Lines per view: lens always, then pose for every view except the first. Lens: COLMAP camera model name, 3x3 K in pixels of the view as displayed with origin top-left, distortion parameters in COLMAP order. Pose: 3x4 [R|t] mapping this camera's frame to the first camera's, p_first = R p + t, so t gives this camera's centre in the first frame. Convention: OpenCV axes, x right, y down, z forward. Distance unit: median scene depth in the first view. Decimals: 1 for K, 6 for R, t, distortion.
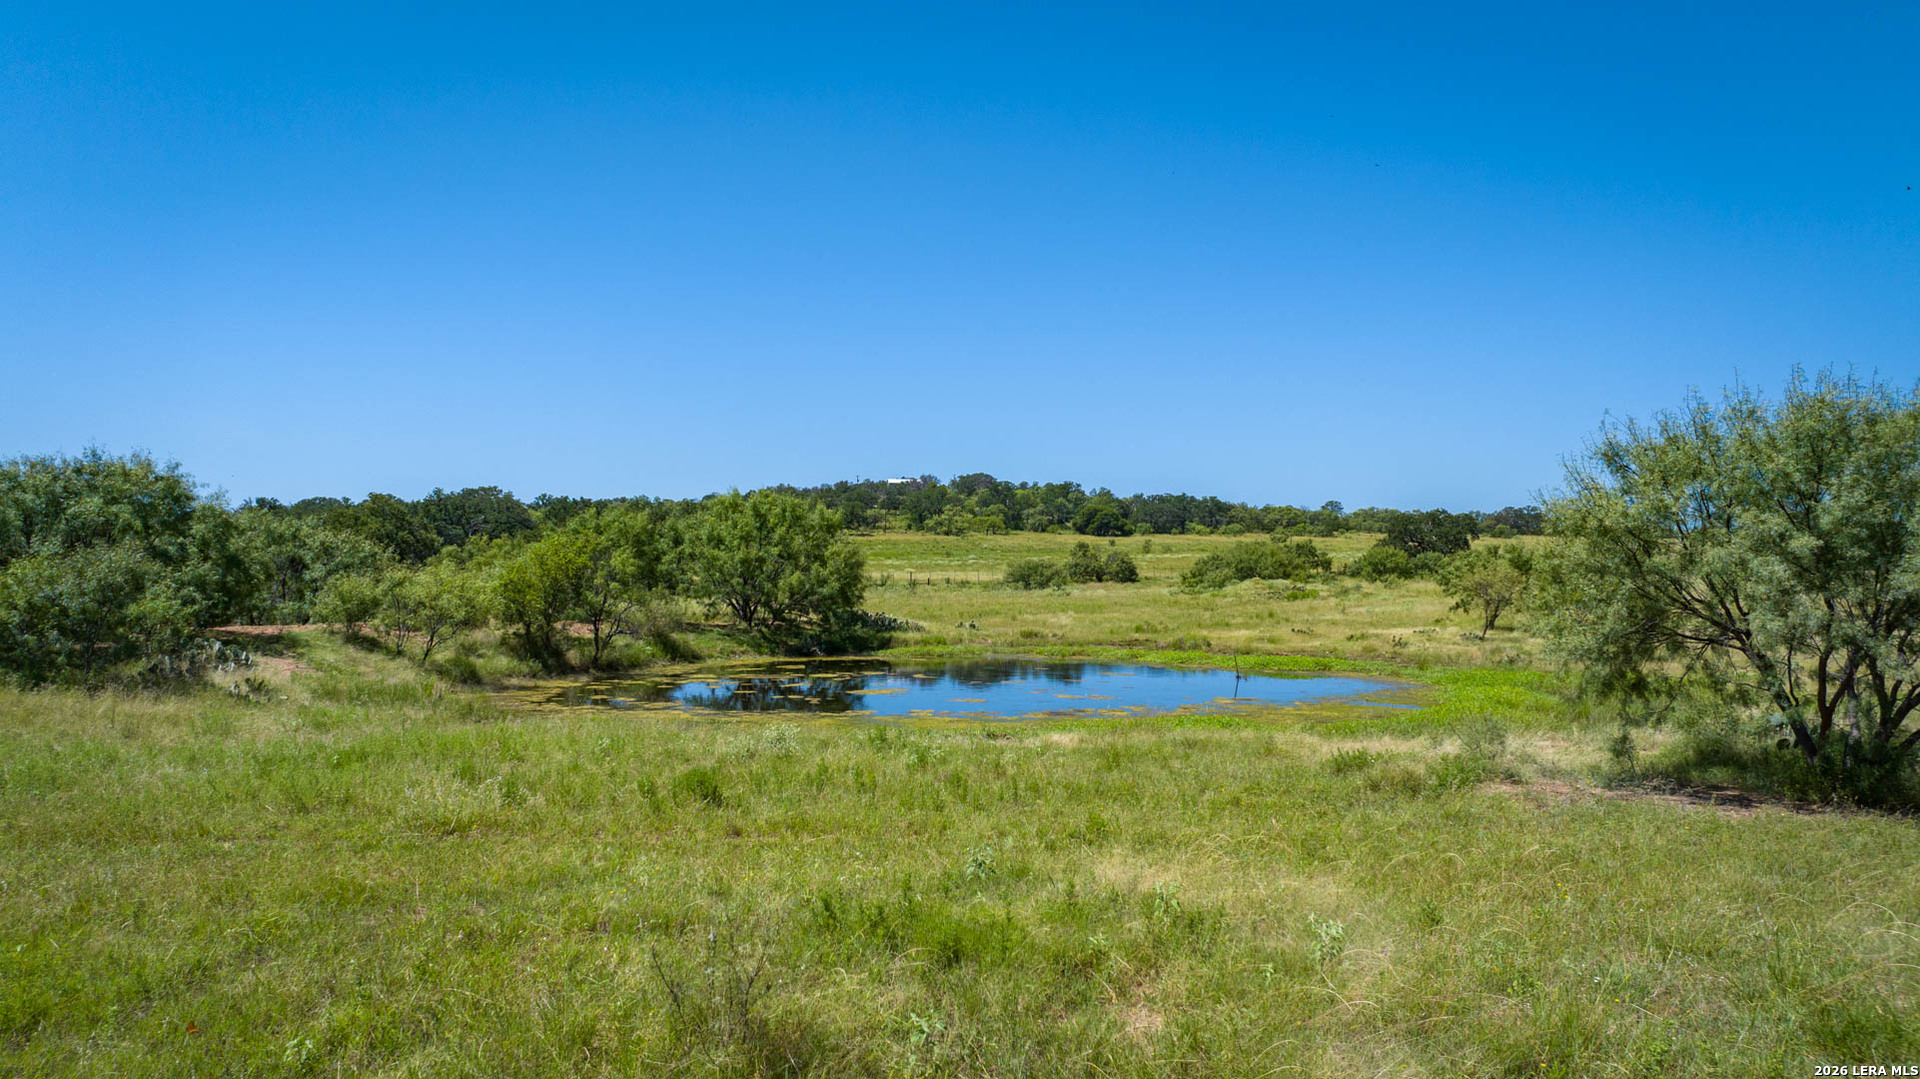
lens RADIAL K [[1390.0, 0, 960.3], [0, 1390.0, 540.0], [0, 0, 1]] dist [-0.000147, 0.007781]
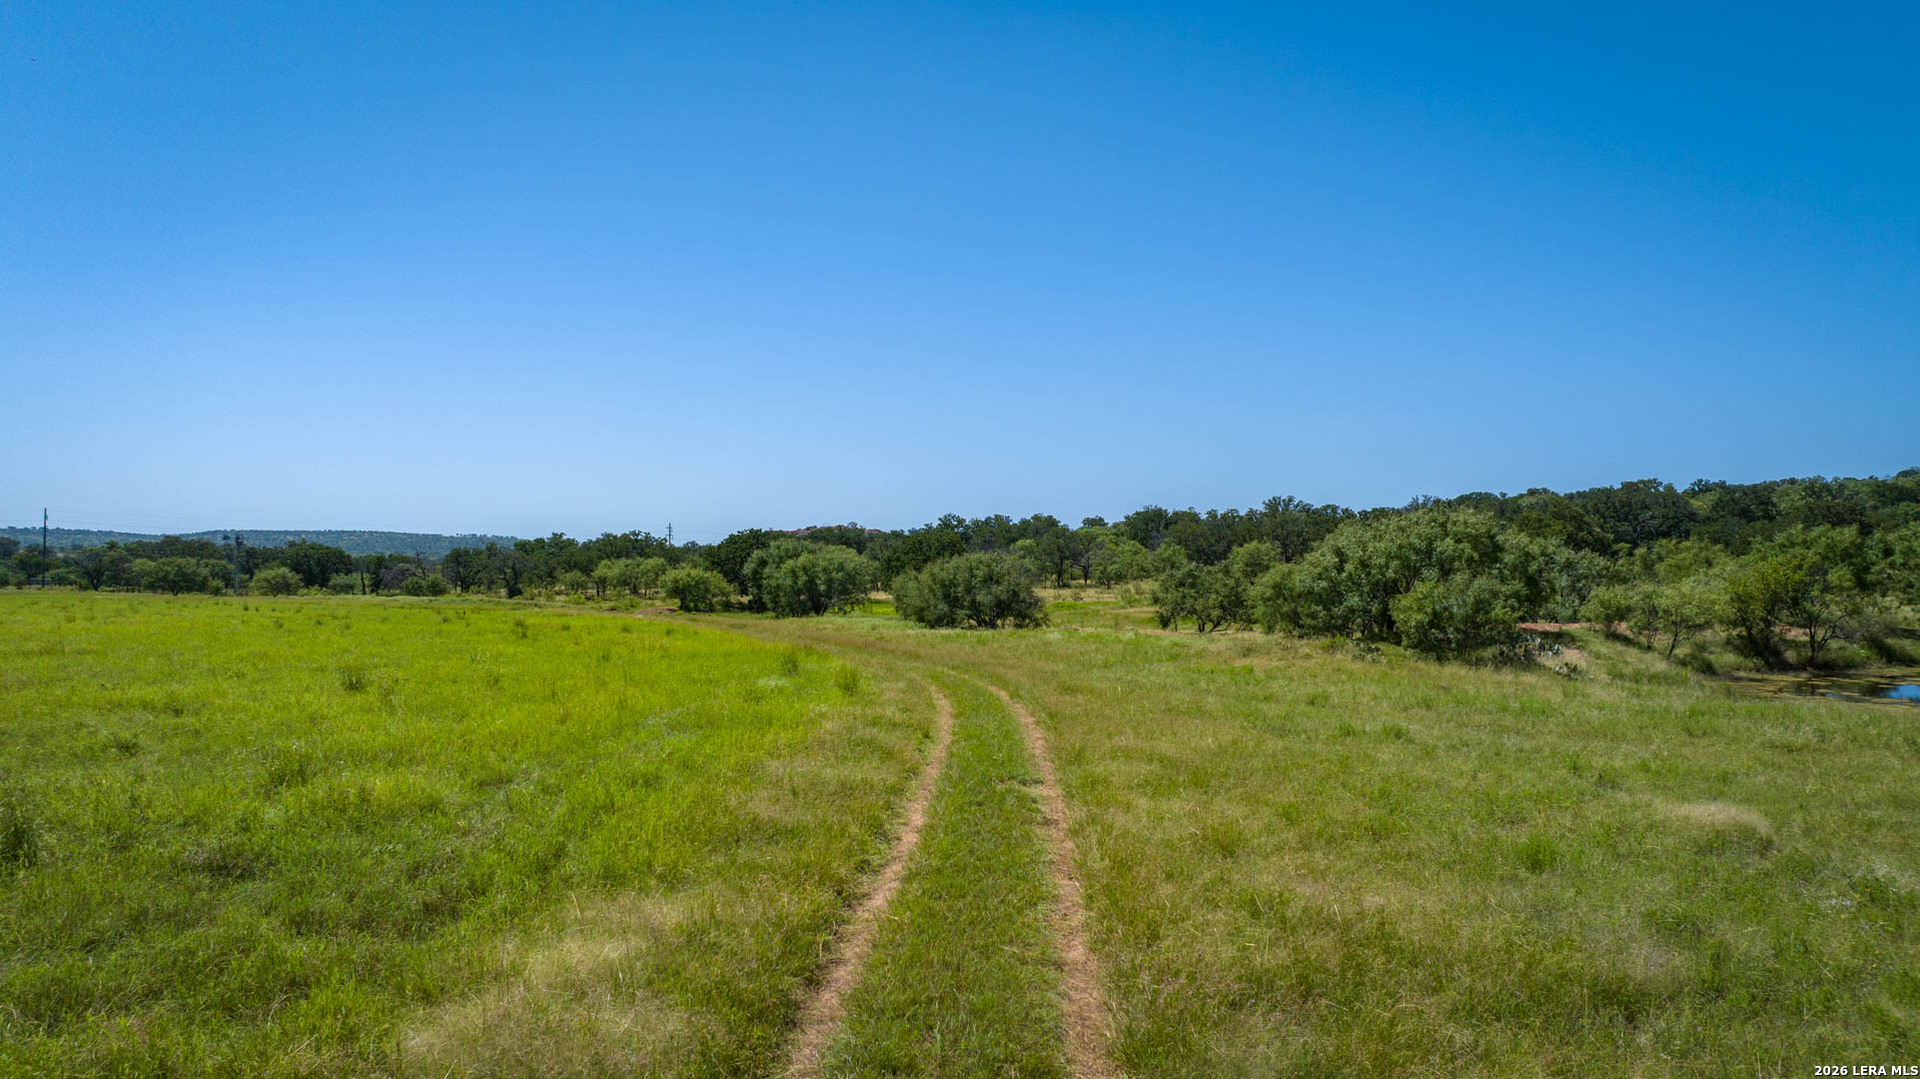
lens RADIAL K [[1390.0, 0, 960.6], [0, 1390.0, 538.6], [0, 0, 1]] dist [-0.000147, 0.007781]
pose [[0.715114, -0.012730, -0.698892, 0.048722], [0.019870, 0.999800, 0.002120, -0.034393], [0.698725, -0.015403, 0.715224, -0.359110]]
